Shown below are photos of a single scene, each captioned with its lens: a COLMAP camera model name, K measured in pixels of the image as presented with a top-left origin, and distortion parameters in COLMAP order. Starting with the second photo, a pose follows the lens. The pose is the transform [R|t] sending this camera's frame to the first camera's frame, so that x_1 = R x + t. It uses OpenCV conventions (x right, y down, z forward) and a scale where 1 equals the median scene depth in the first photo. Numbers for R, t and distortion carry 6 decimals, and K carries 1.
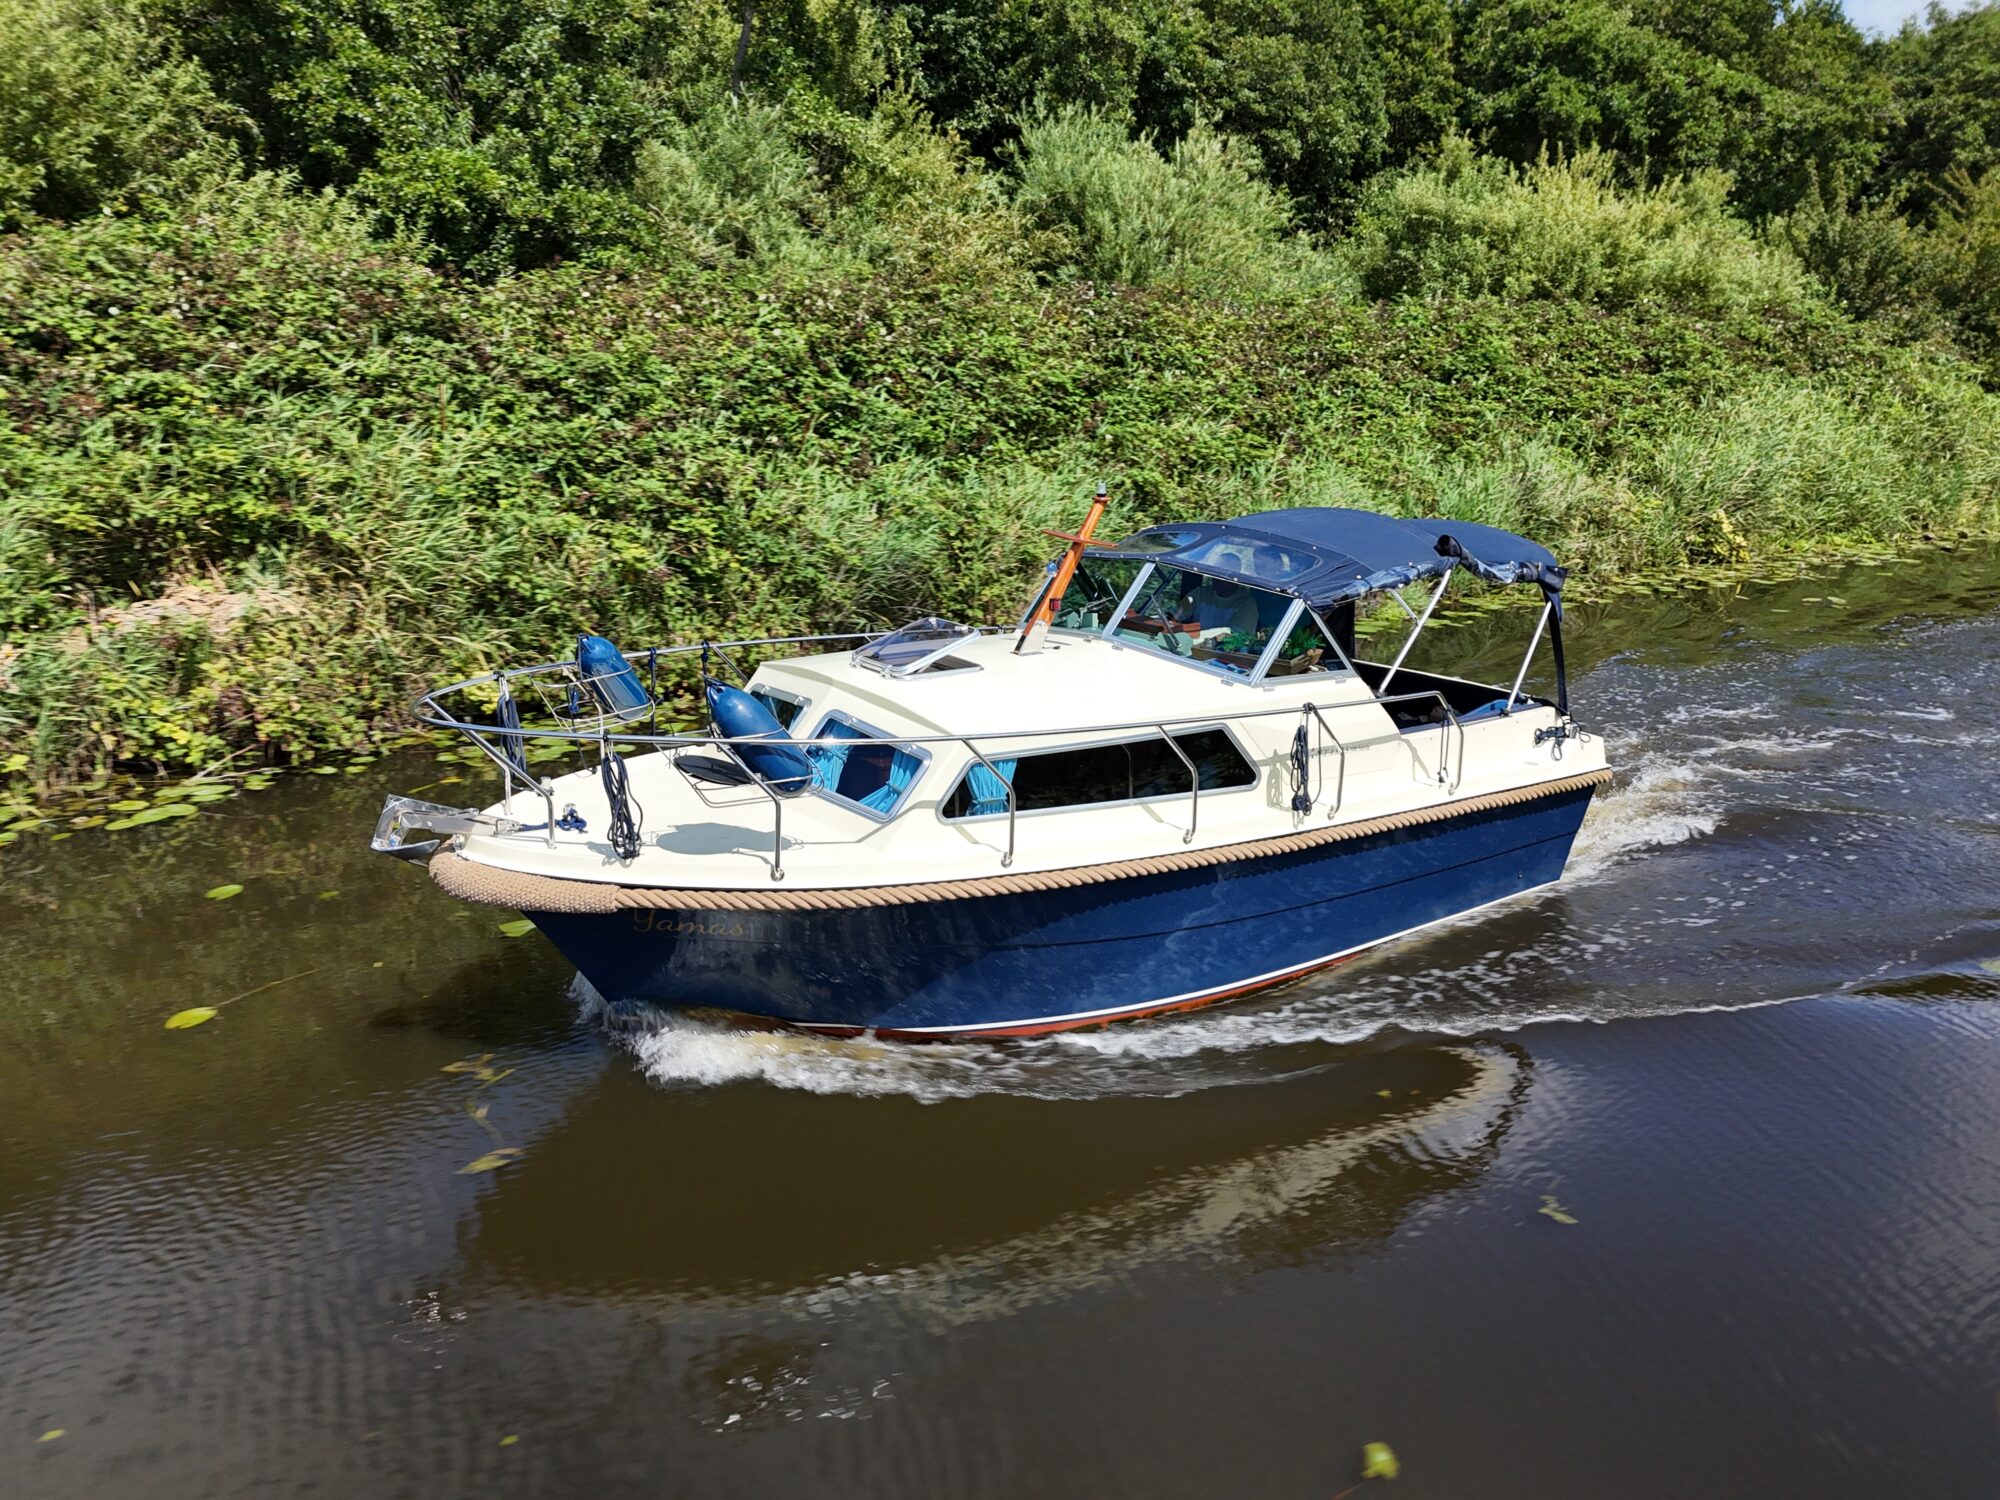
lens RADIAL K [[1480.0, 0, 1000.0], [0, 1480.0, 750.0], [0, 0, 1]] dist [0.156553, -0.383244]
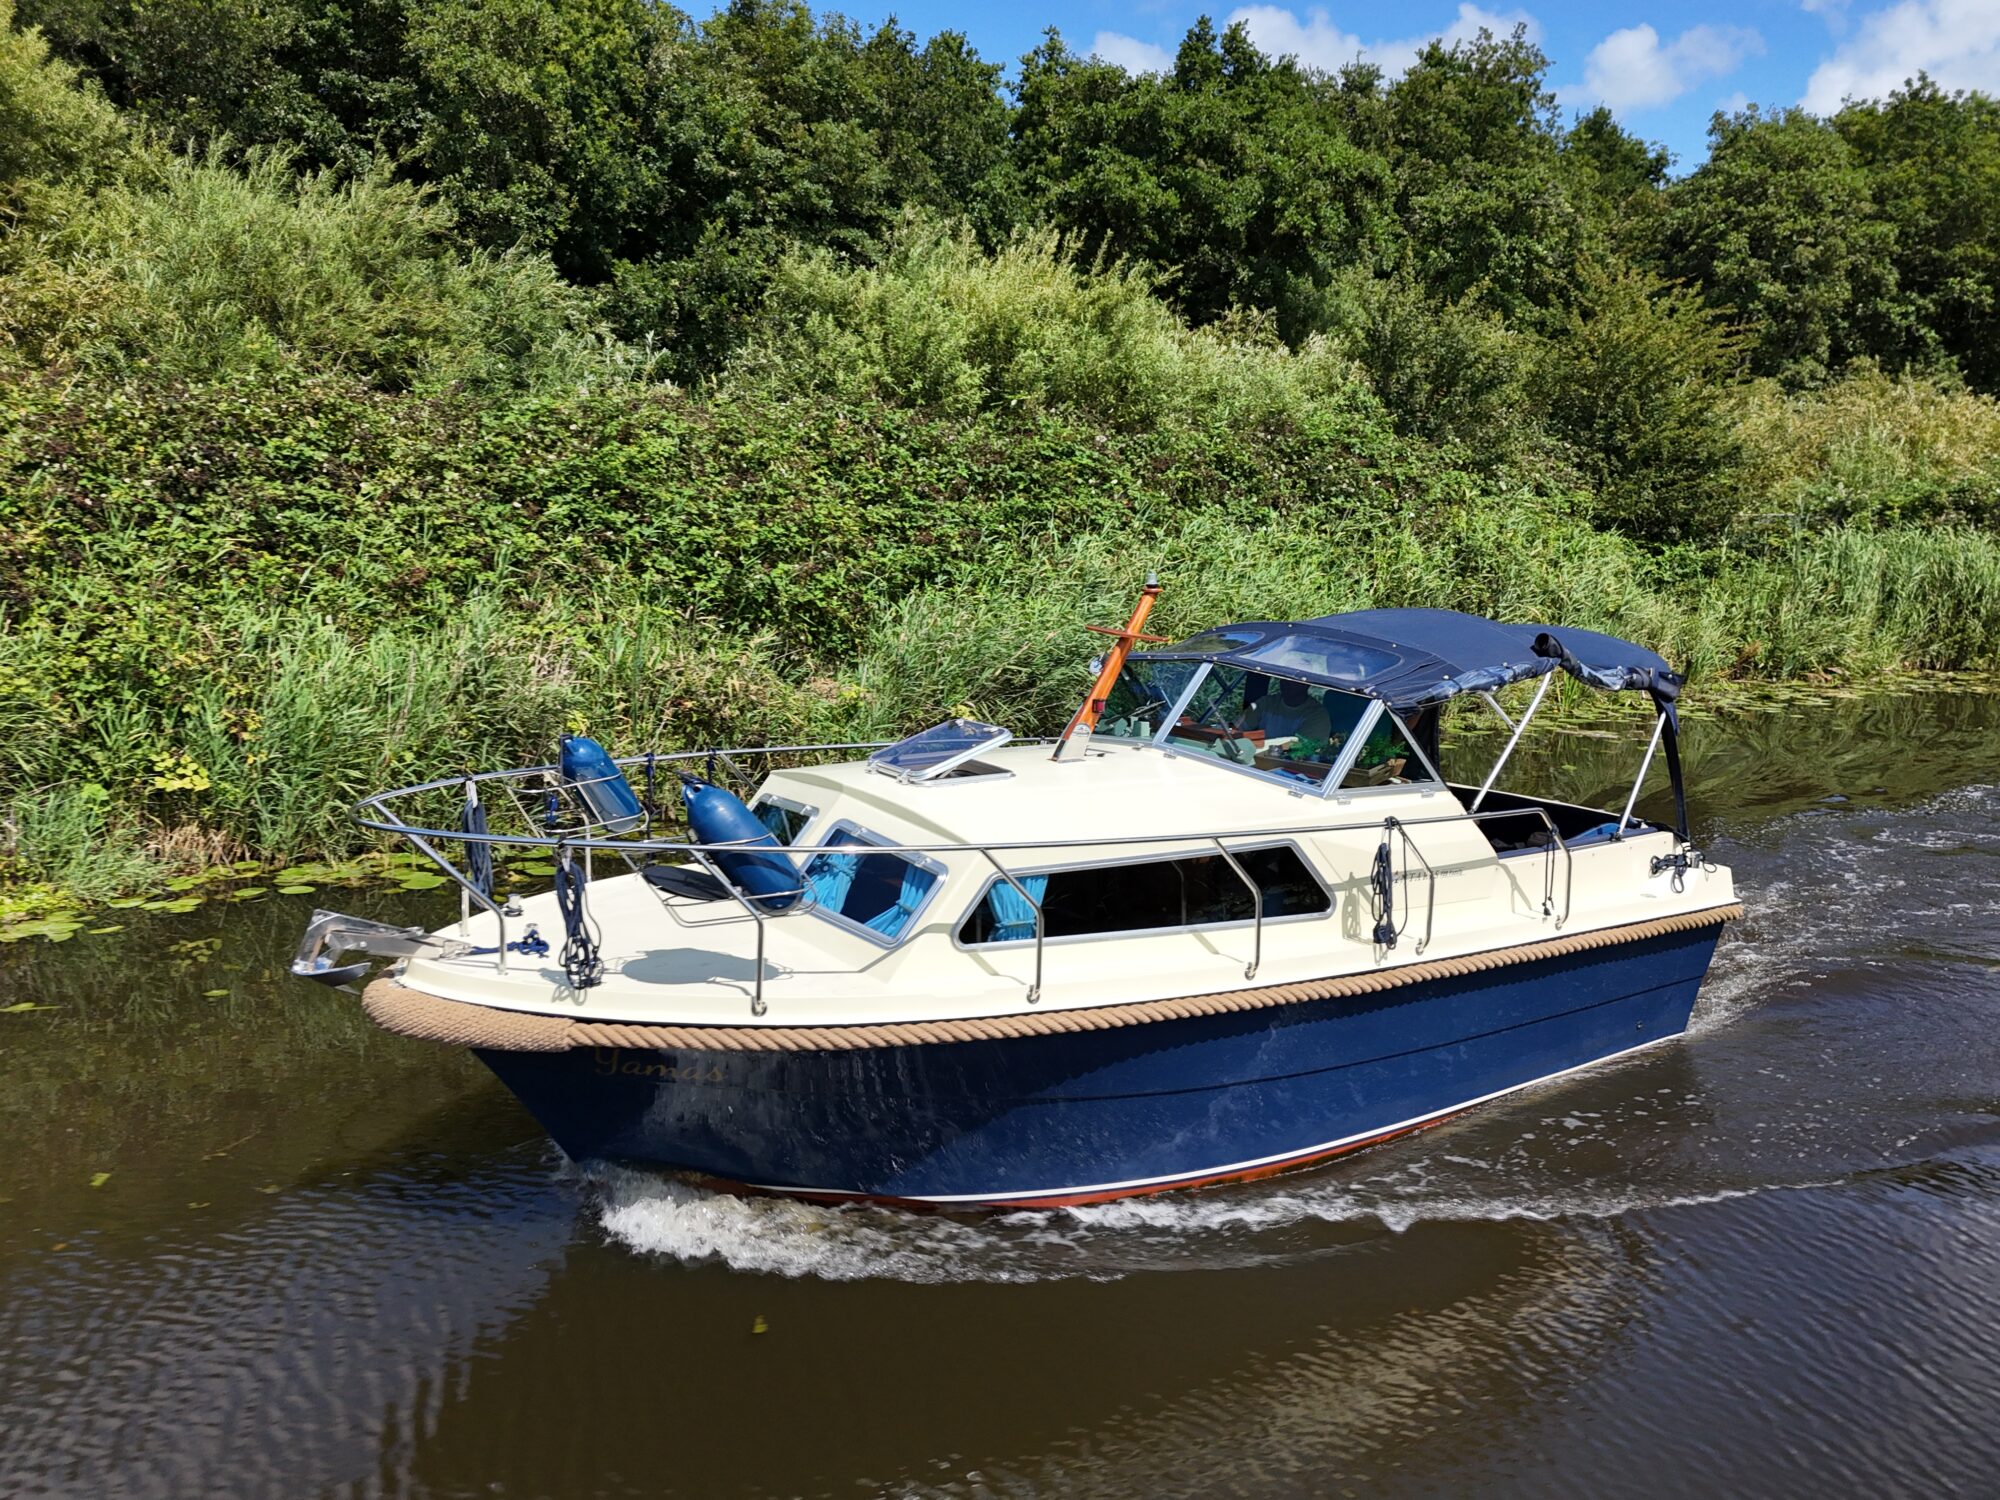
lens RADIAL K [[1480.0, 0, 1000.0], [0, 1480.0, 750.0], [0, 0, 1]] dist [0.156553, -0.383244]
pose [[0.998790, 0.004913, -0.048937, 0.022925], [-0.009635, 0.995263, -0.096740, 0.015223], [0.048230, 0.097095, 0.994106, 0.123202]]
